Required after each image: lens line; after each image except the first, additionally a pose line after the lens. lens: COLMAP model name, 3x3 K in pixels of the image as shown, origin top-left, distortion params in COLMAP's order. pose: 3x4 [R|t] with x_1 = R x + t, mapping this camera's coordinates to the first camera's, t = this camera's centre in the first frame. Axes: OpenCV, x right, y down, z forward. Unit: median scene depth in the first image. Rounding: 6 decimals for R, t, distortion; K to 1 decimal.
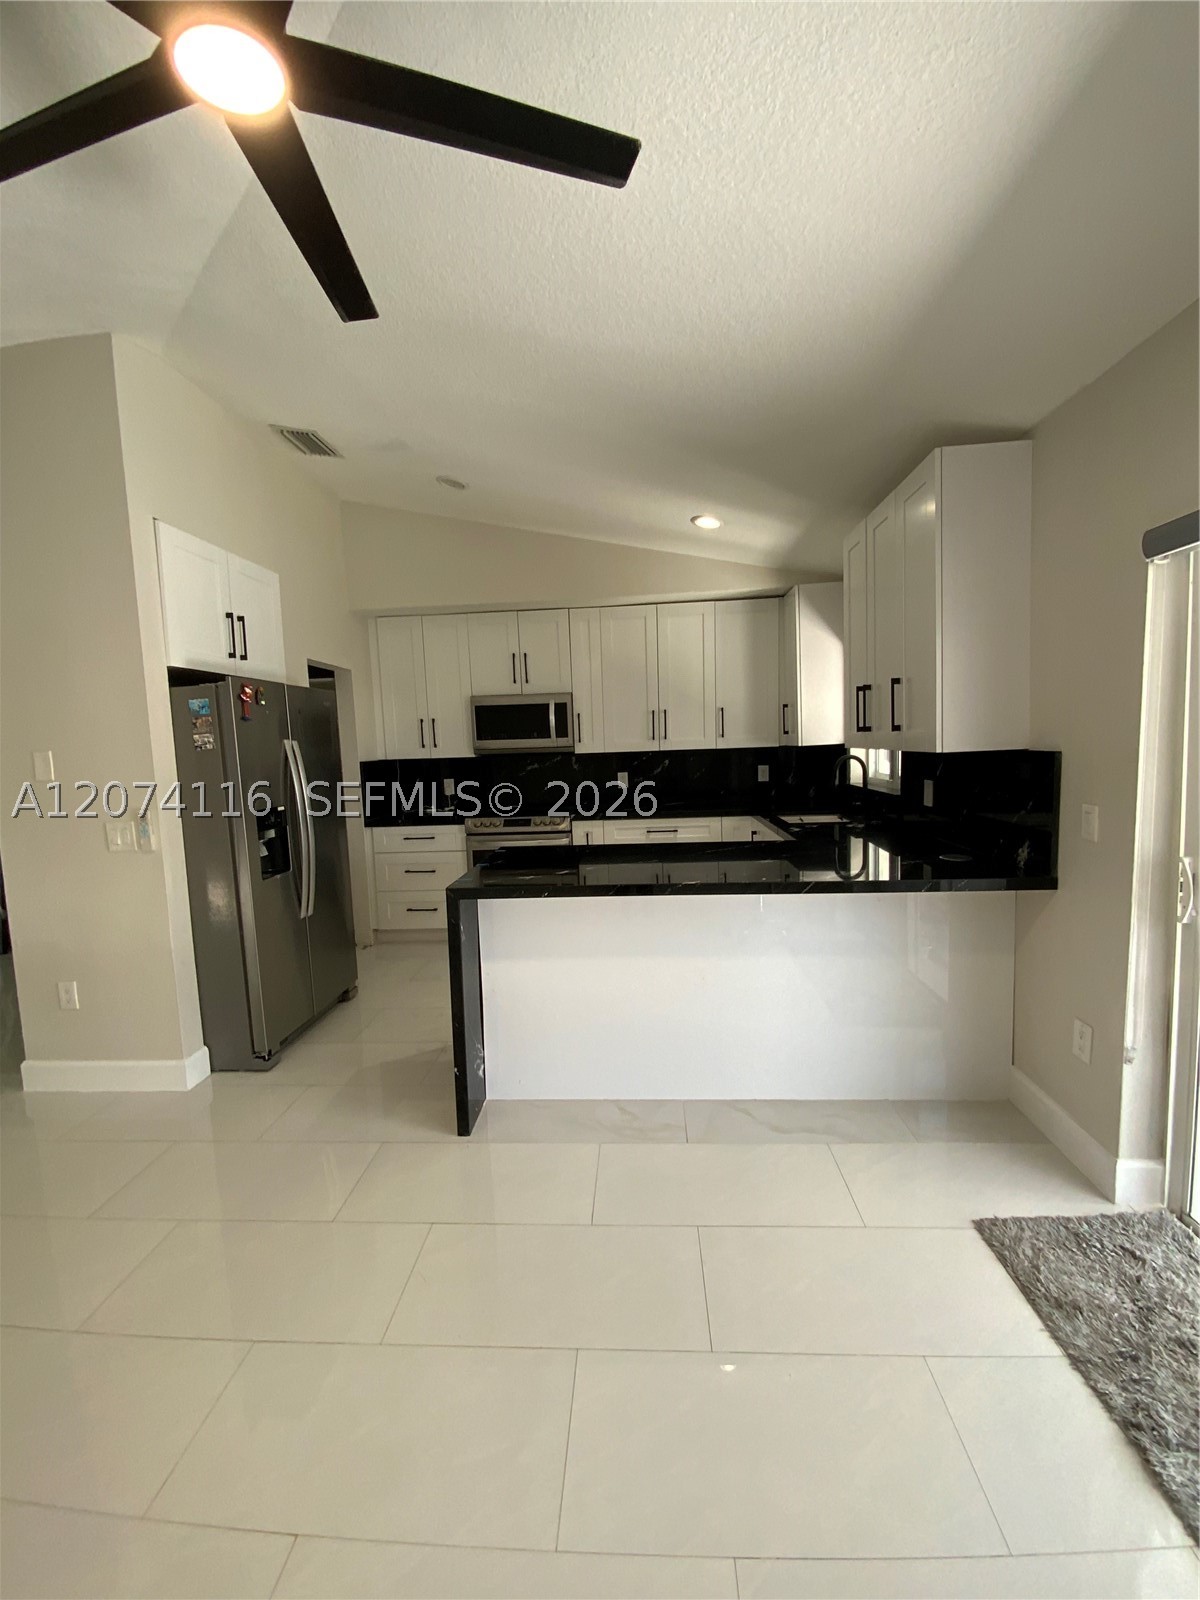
lens RADIAL K [[652.4, 0, 606.2], [0, 652.4, 799.7], [0, 0, 1]] dist [0.011988, -0.013532]
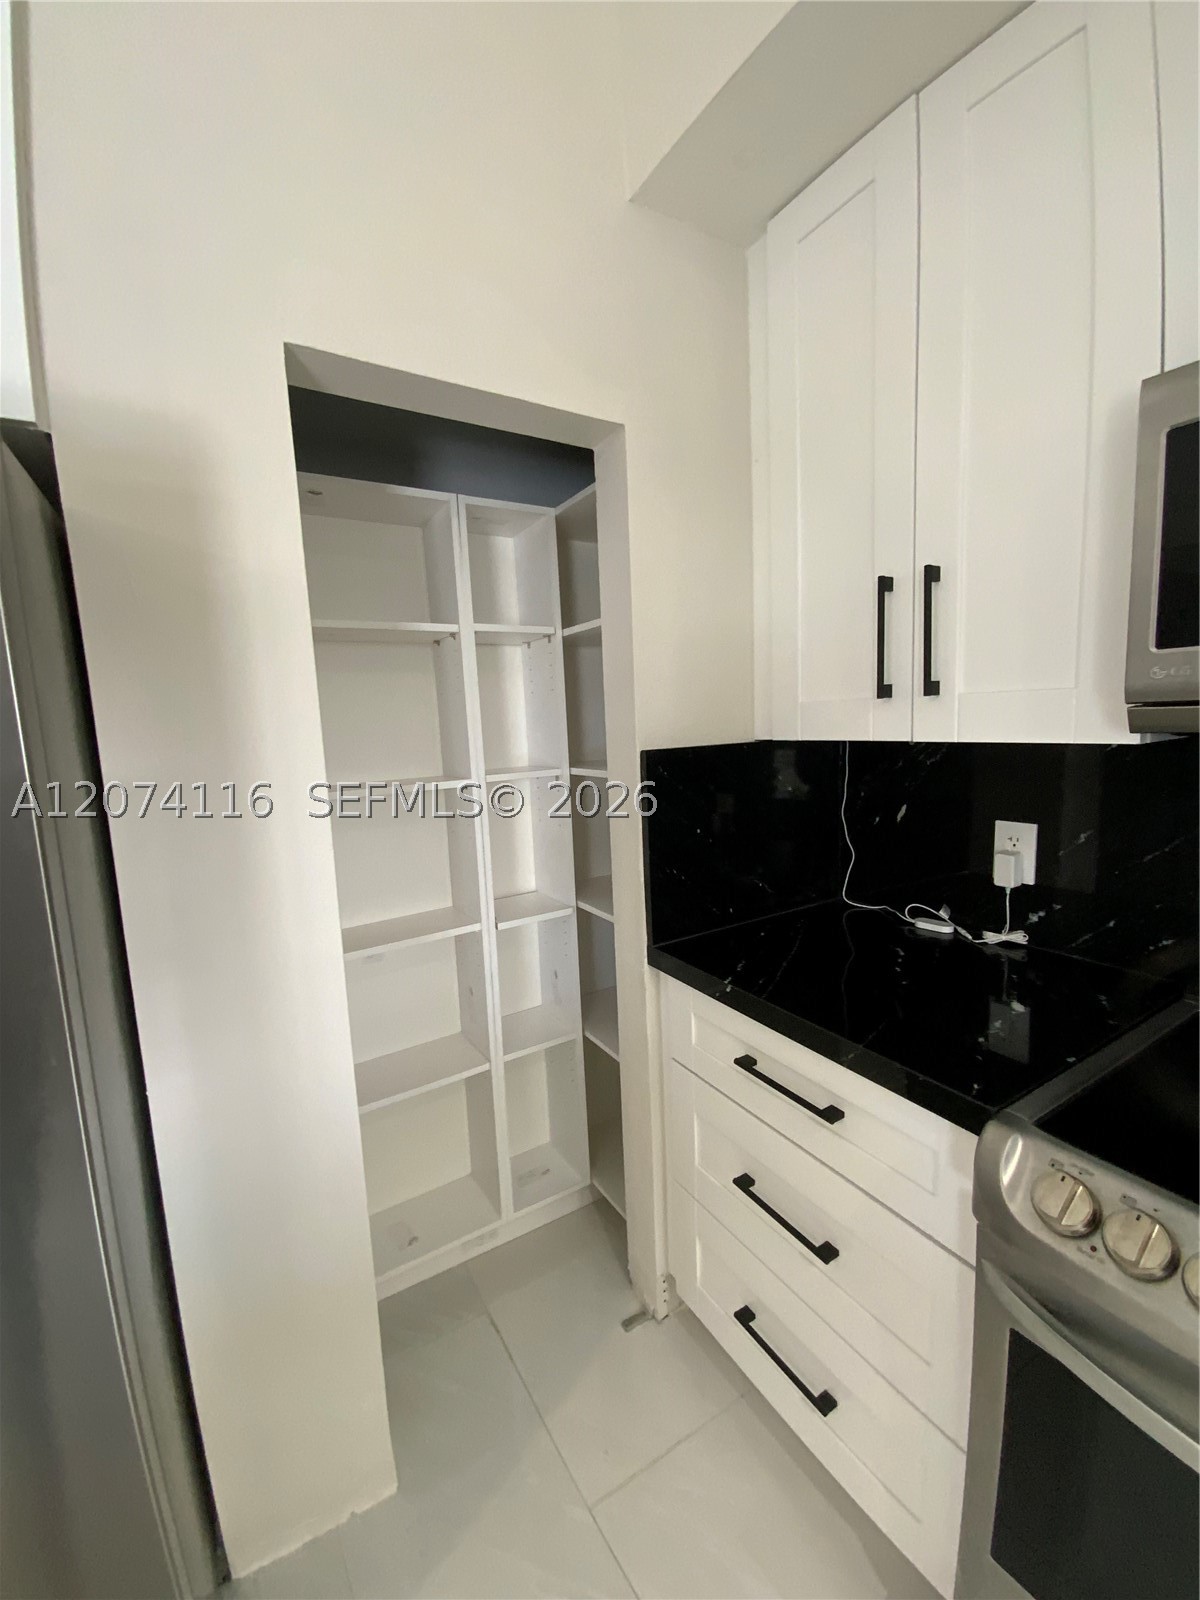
lens RADIAL K [[652.4, 0, 587.0], [0, 652.4, 808.1], [0, 0, 1]] dist [0.011988, -0.013532]
pose [[0.553189, 0.122195, -0.824045, -0.183980], [-0.058832, 0.992444, 0.107672, -0.080203], [0.830976, -0.011083, 0.556198, 1.058412]]
